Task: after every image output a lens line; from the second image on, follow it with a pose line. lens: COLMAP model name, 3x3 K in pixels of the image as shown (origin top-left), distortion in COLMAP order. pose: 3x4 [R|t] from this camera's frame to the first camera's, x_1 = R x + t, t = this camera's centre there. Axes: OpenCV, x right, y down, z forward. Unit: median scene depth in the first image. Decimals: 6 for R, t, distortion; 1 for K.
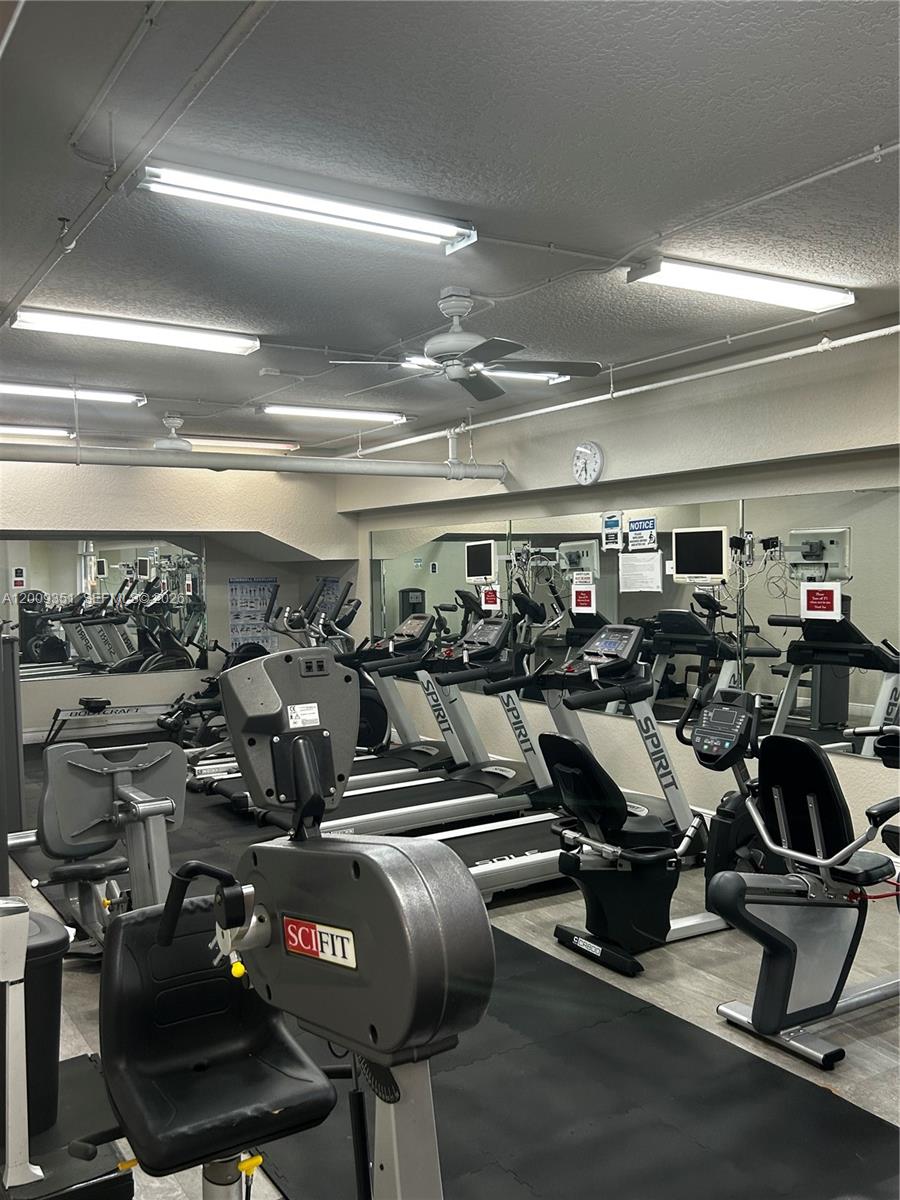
lens RADIAL K [[1019.7, 0, 450.0], [0, 1019.7, 600.0], [0, 0, 1]] dist [0.003605, 0.001373]
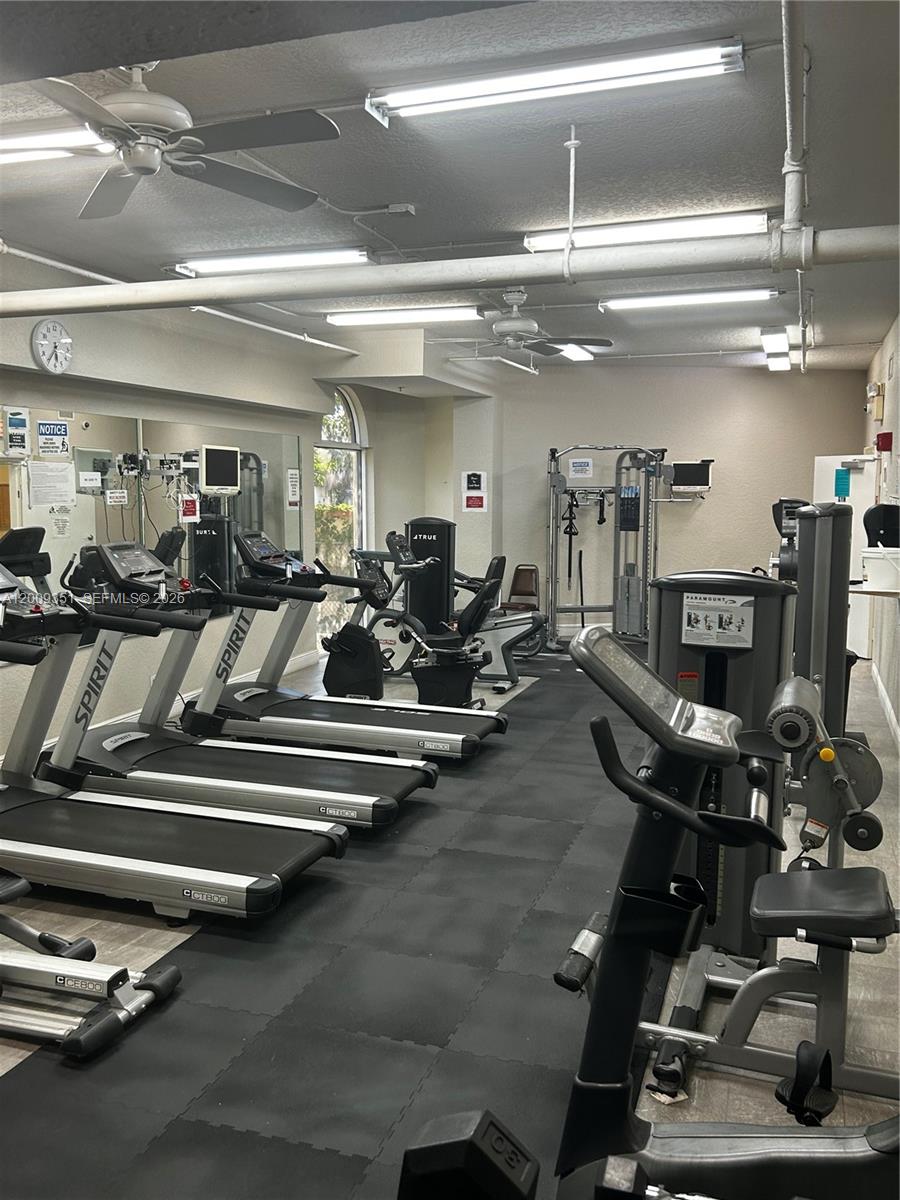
lens RADIAL K [[1019.7, 0, 450.0], [0, 1019.7, 600.0], [0, 0, 1]] dist [0.003605, 0.001373]
pose [[-0.624988, -0.078636, 0.776664, -0.701988], [0.025063, 0.992379, 0.120645, -0.025418], [-0.780232, 0.094867, -0.618254, 1.275860]]
